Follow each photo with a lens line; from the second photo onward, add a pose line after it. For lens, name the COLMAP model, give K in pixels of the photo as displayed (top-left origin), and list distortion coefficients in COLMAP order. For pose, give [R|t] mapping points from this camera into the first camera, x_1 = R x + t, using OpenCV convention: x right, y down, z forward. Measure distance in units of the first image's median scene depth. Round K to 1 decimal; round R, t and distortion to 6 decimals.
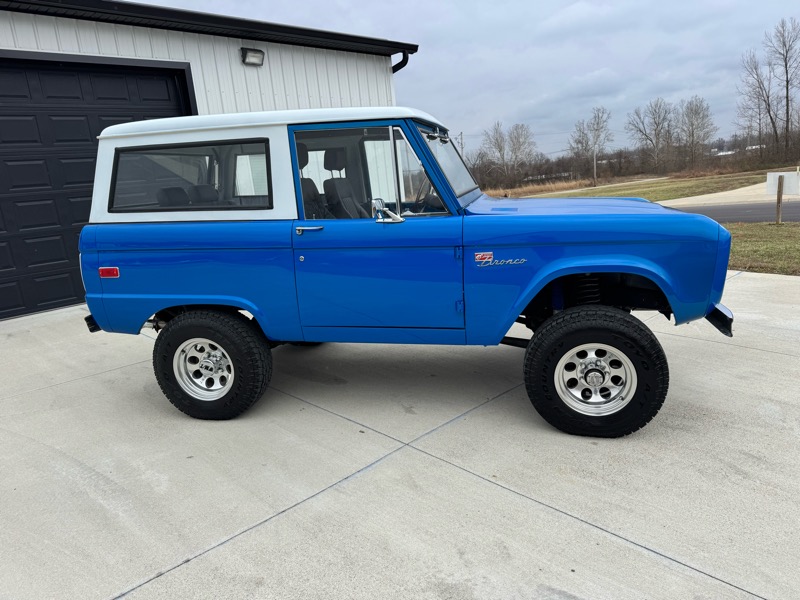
lens RADIAL K [[560.8, 0, 406.9], [0, 560.8, 298.1], [0, 0, 1]] dist [0.060211, -0.073524]
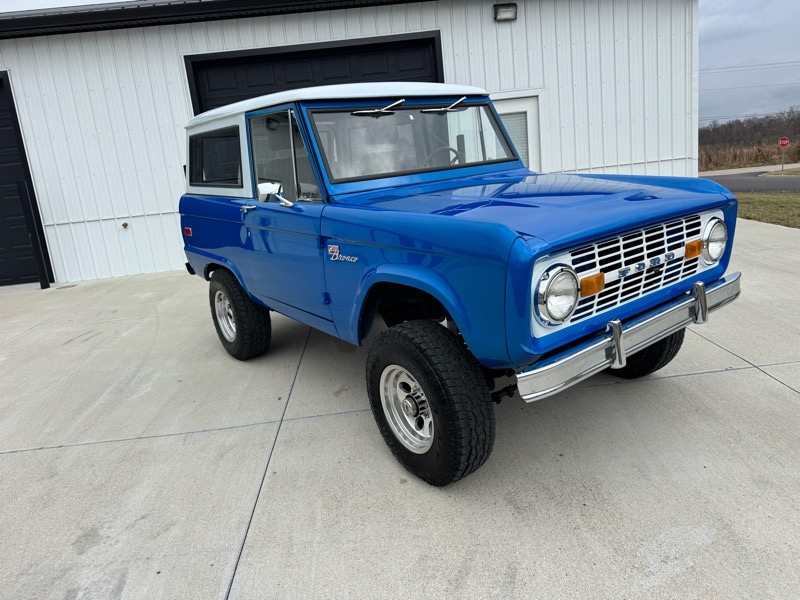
lens RADIAL K [[560.8, 0, 406.9], [0, 560.8, 298.1], [0, 0, 1]] dist [0.060211, -0.073524]
pose [[0.760523, 0.154085, -0.630763, 0.731773], [-0.098383, 0.987565, 0.122624, -0.106199], [0.641814, -0.031202, 0.766225, 0.319036]]
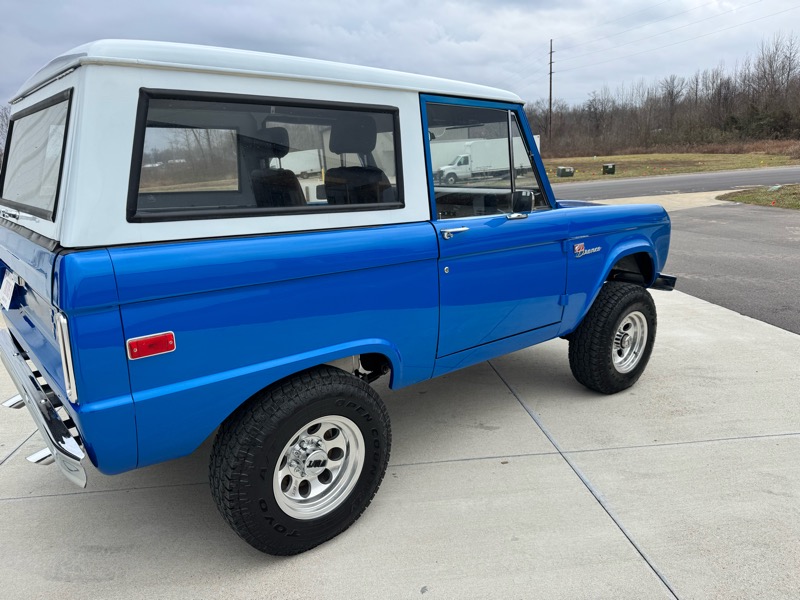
lens RADIAL K [[560.8, 0, 406.9], [0, 560.8, 298.1], [0, 0, 1]] dist [0.060211, -0.073524]
pose [[0.602502, -0.140190, 0.785709, -0.783782], [0.155057, 0.986256, 0.057071, -0.080192], [-0.782911, 0.087444, 0.615958, 0.539849]]
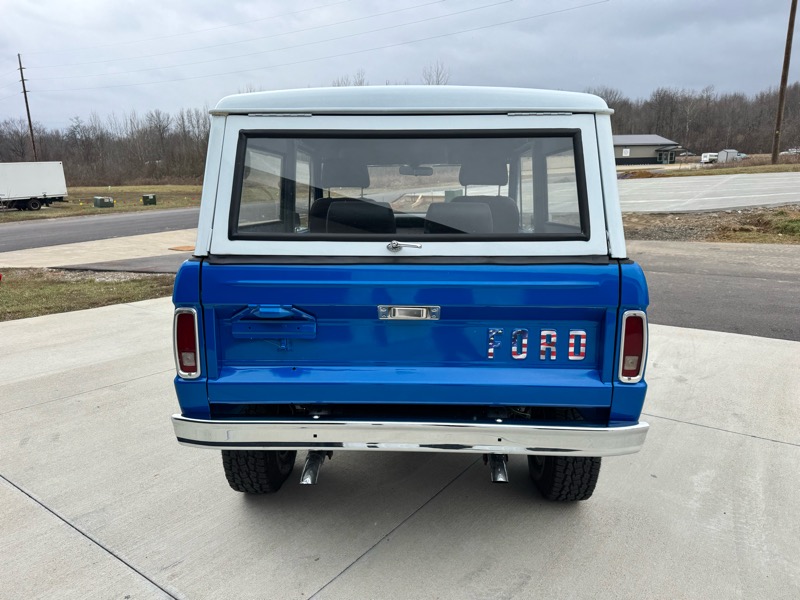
lens RADIAL K [[560.8, 0, 406.9], [0, 560.8, 298.1], [0, 0, 1]] dist [0.060211, -0.073524]
pose [[-0.175684, -0.130683, 0.975734, -1.110700], [0.225798, 0.959377, 0.169148, -0.245622], [-0.958202, 0.250035, -0.139039, 1.339902]]
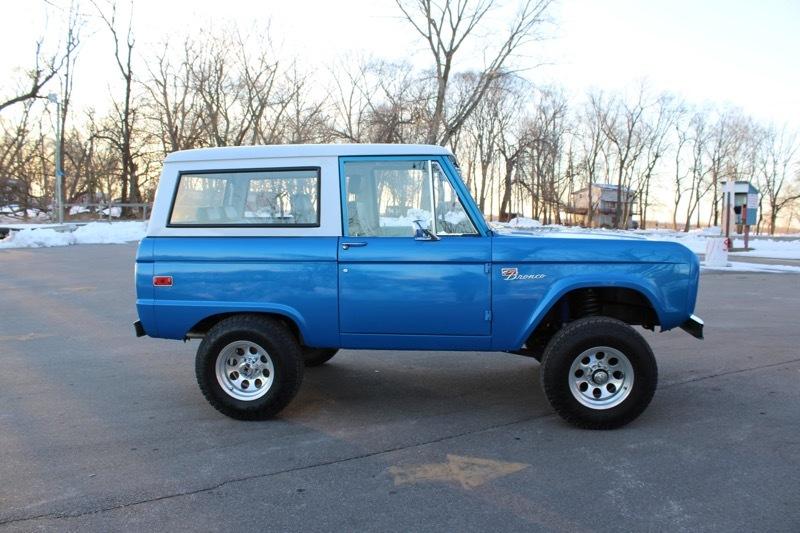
lens RADIAL K [[653.9, 0, 400.0], [0, 653.9, 266.5], [0, 0, 1]] dist [-0.095788, 0.010204]
pose [[0.994654, 0.026419, 0.099823, -0.198648], [-0.014138, 0.992455, -0.121791, 0.074470], [-0.102287, 0.119729, 0.987523, -0.287967]]
